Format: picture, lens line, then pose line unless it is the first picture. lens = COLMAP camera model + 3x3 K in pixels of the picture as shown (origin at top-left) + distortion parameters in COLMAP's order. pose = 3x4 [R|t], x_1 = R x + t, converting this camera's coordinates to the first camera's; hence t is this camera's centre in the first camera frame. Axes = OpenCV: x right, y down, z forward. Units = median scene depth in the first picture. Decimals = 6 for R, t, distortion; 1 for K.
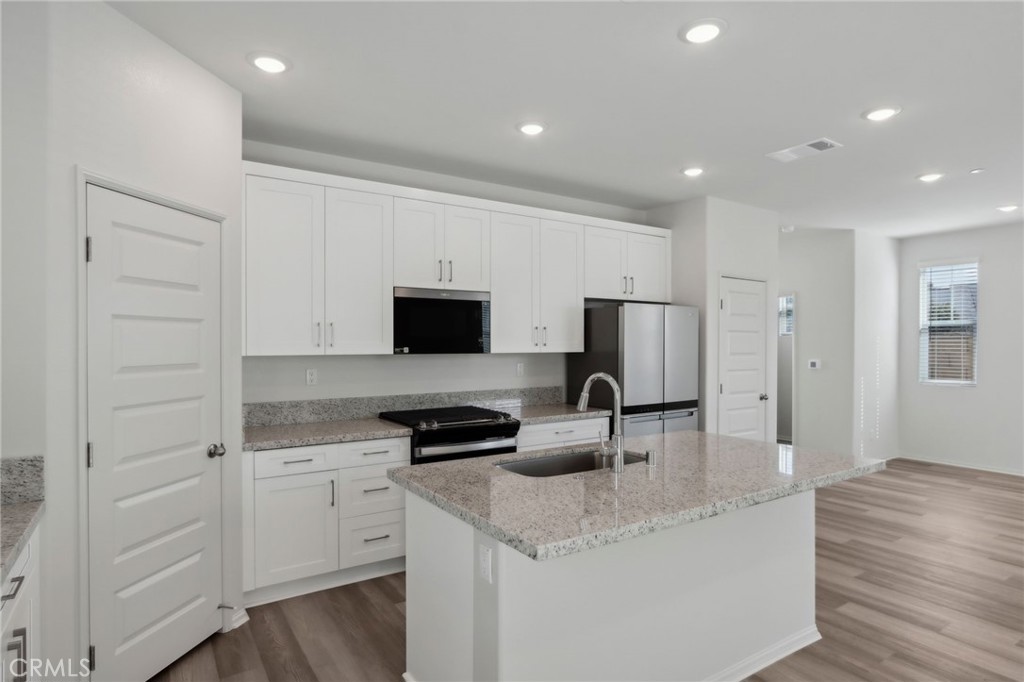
lens RADIAL K [[568.9, 0, 503.4], [0, 568.9, 345.7], [0, 0, 1]] dist [-0.014728, -0.000471]
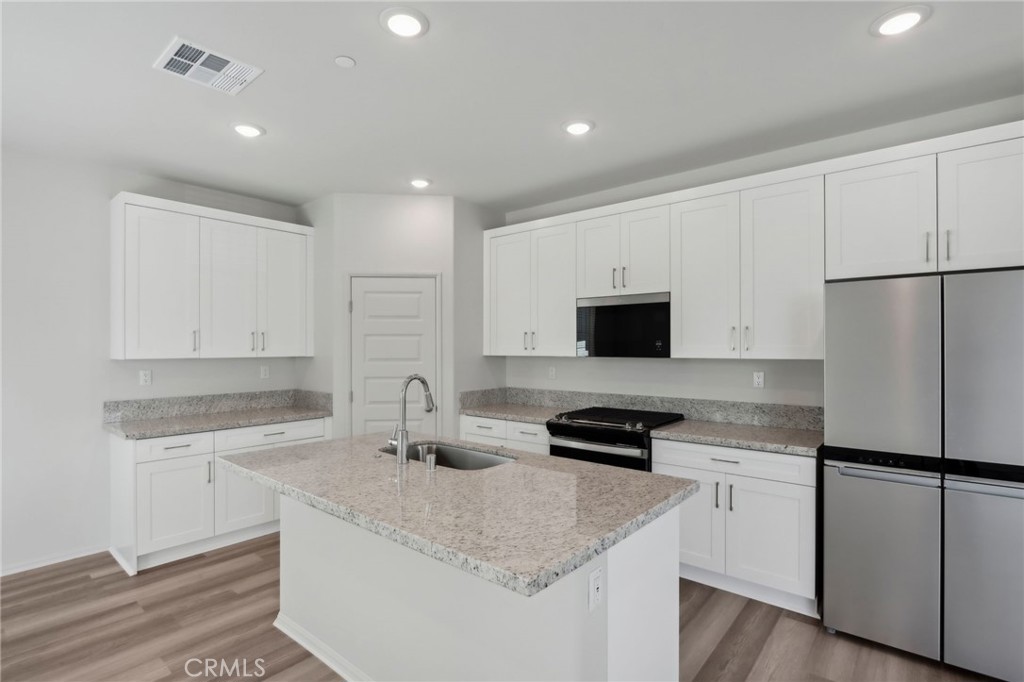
lens RADIAL K [[487.4, 0, 506.0], [0, 487.4, 343.7], [0, 0, 1]] dist [-0.015669, 0.000191]
pose [[0.284021, -0.008072, -0.958784, 0.723196], [-0.003315, 0.999950, -0.009401, -0.001772], [0.958812, 0.005849, 0.283980, 0.569901]]
